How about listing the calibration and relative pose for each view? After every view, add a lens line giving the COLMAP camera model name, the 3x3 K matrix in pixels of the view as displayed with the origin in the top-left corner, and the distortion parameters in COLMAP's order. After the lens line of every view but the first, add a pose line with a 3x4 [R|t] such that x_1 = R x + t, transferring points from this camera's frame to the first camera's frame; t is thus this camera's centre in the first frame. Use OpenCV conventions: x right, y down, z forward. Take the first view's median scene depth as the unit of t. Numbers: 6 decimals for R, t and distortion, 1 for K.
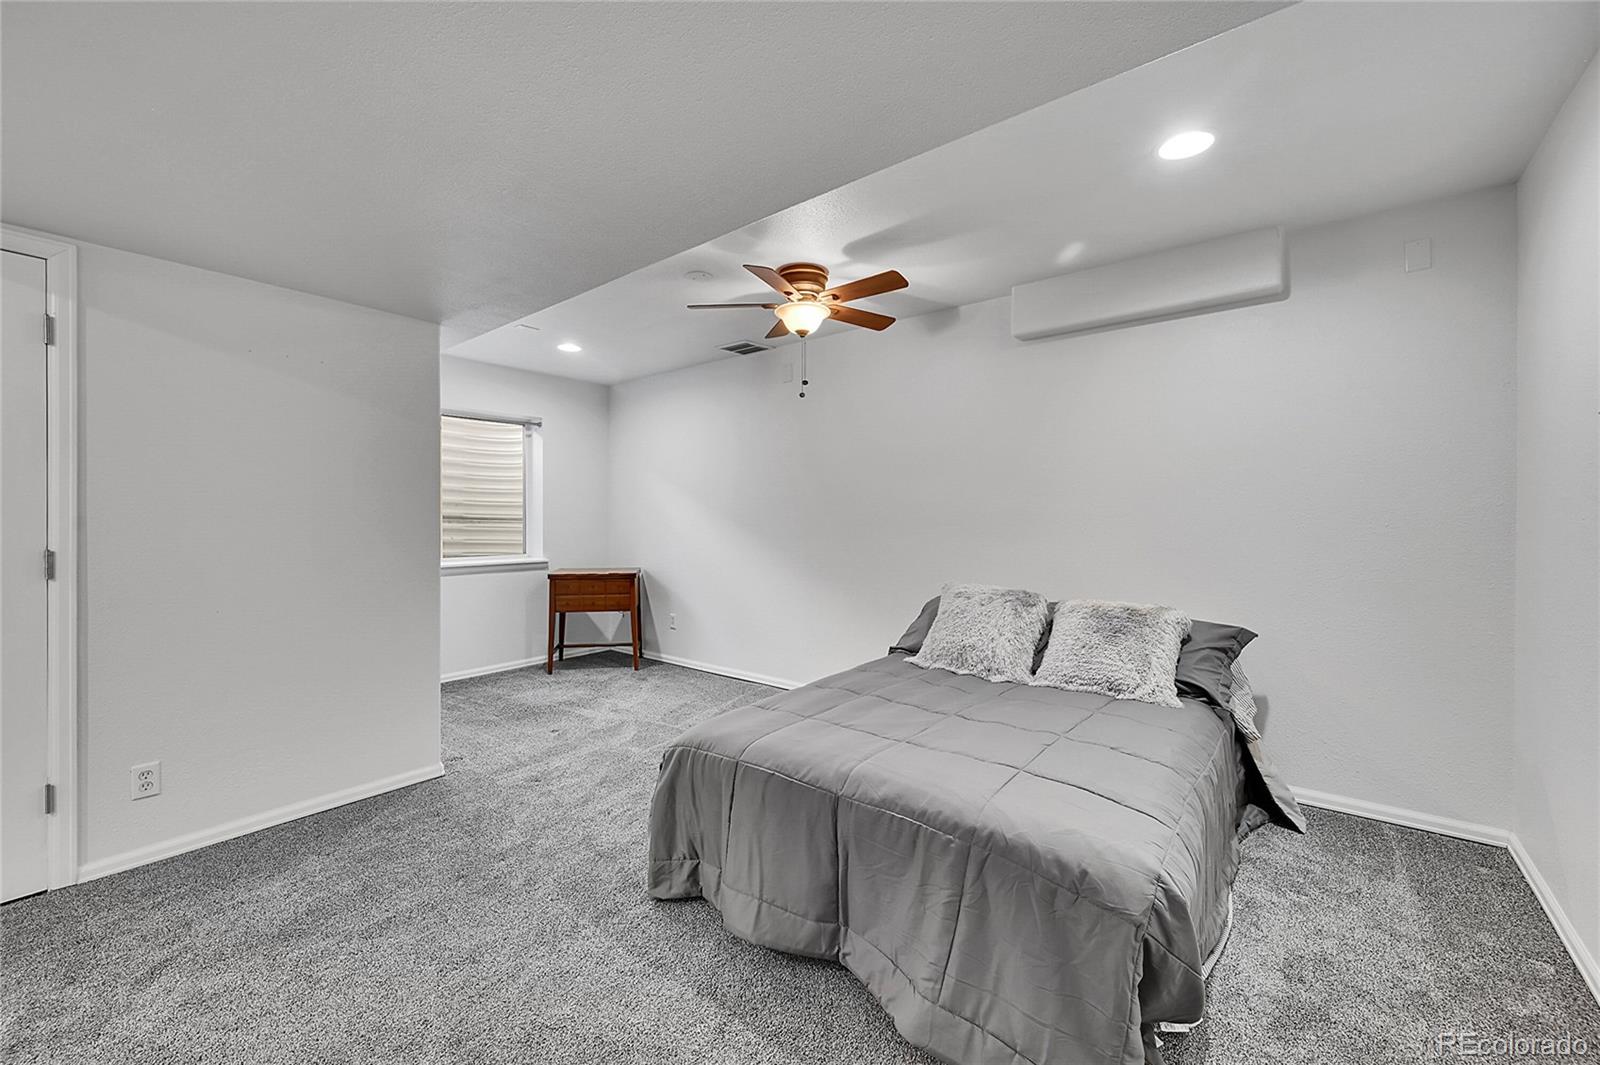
lens RADIAL K [[645.5, 0, 824.4], [0, 645.5, 529.2], [0, 0, 1]] dist [-0.000118, 0.000174]
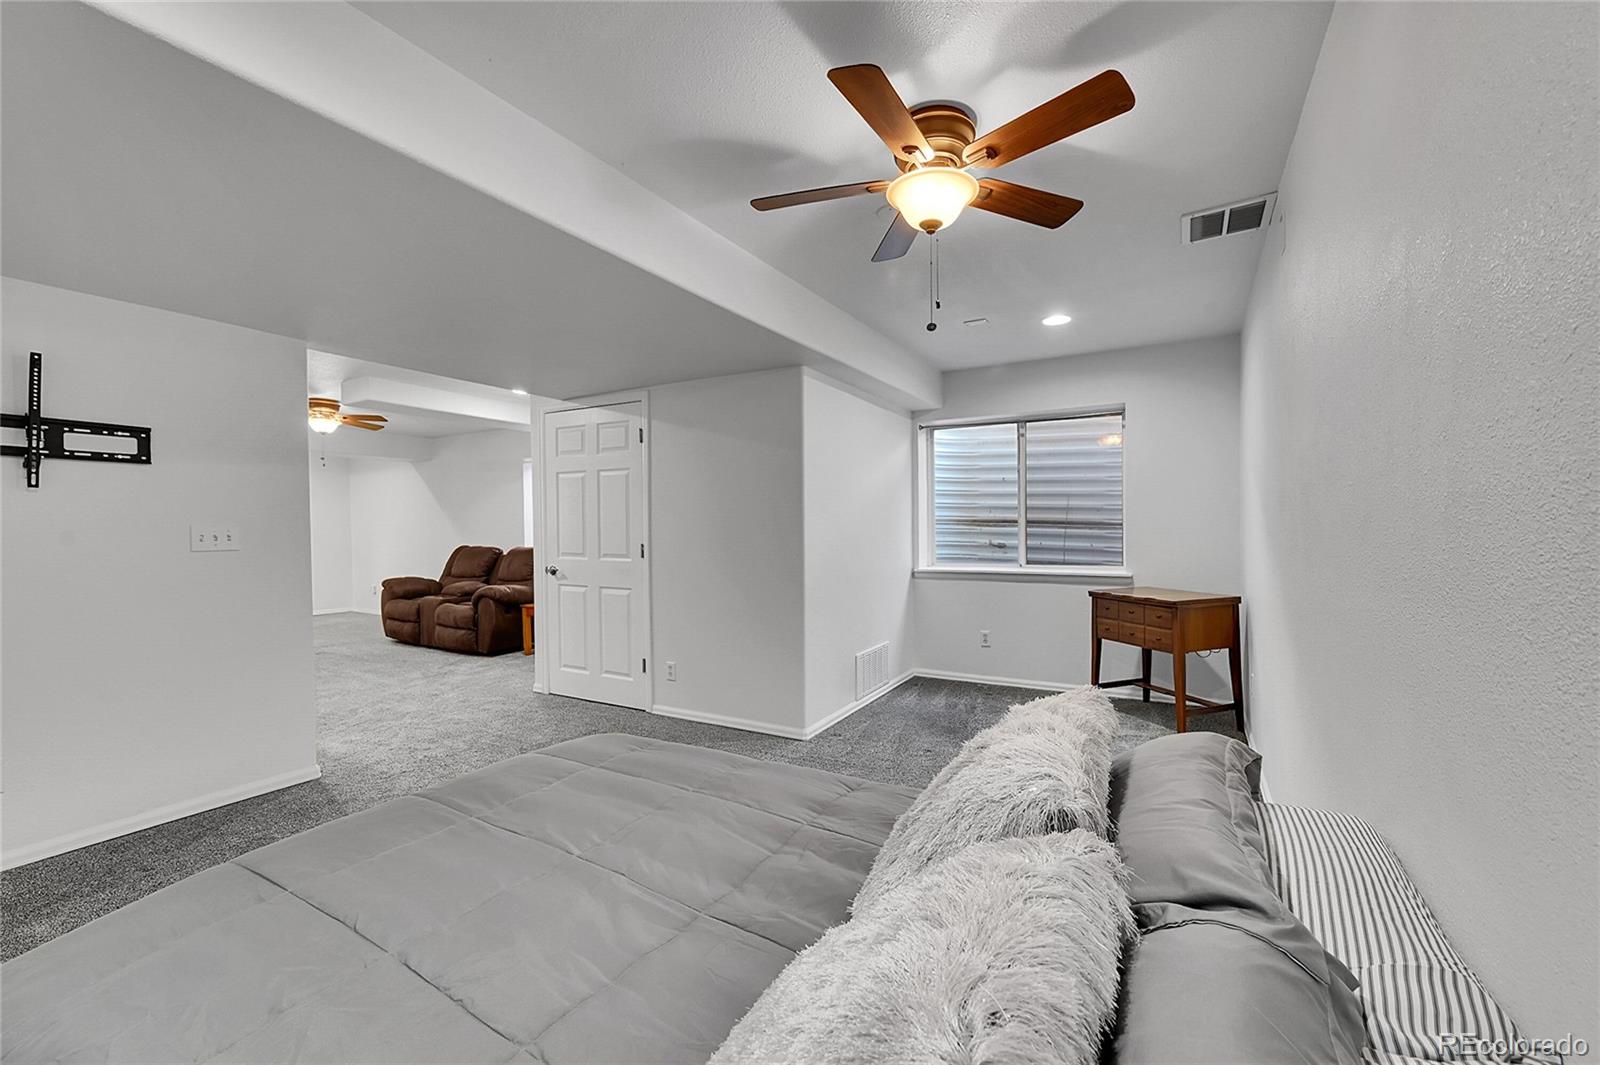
lens RADIAL K [[645.5, 0, 824.4], [0, 645.5, 529.2], [0, 0, 1]] dist [-0.000118, 0.000174]
pose [[0.133337, 0.002109, -0.991069, 0.709860], [-0.011177, 0.999937, 0.000624, -0.015907], [0.991008, 0.010994, 0.133352, 1.026912]]
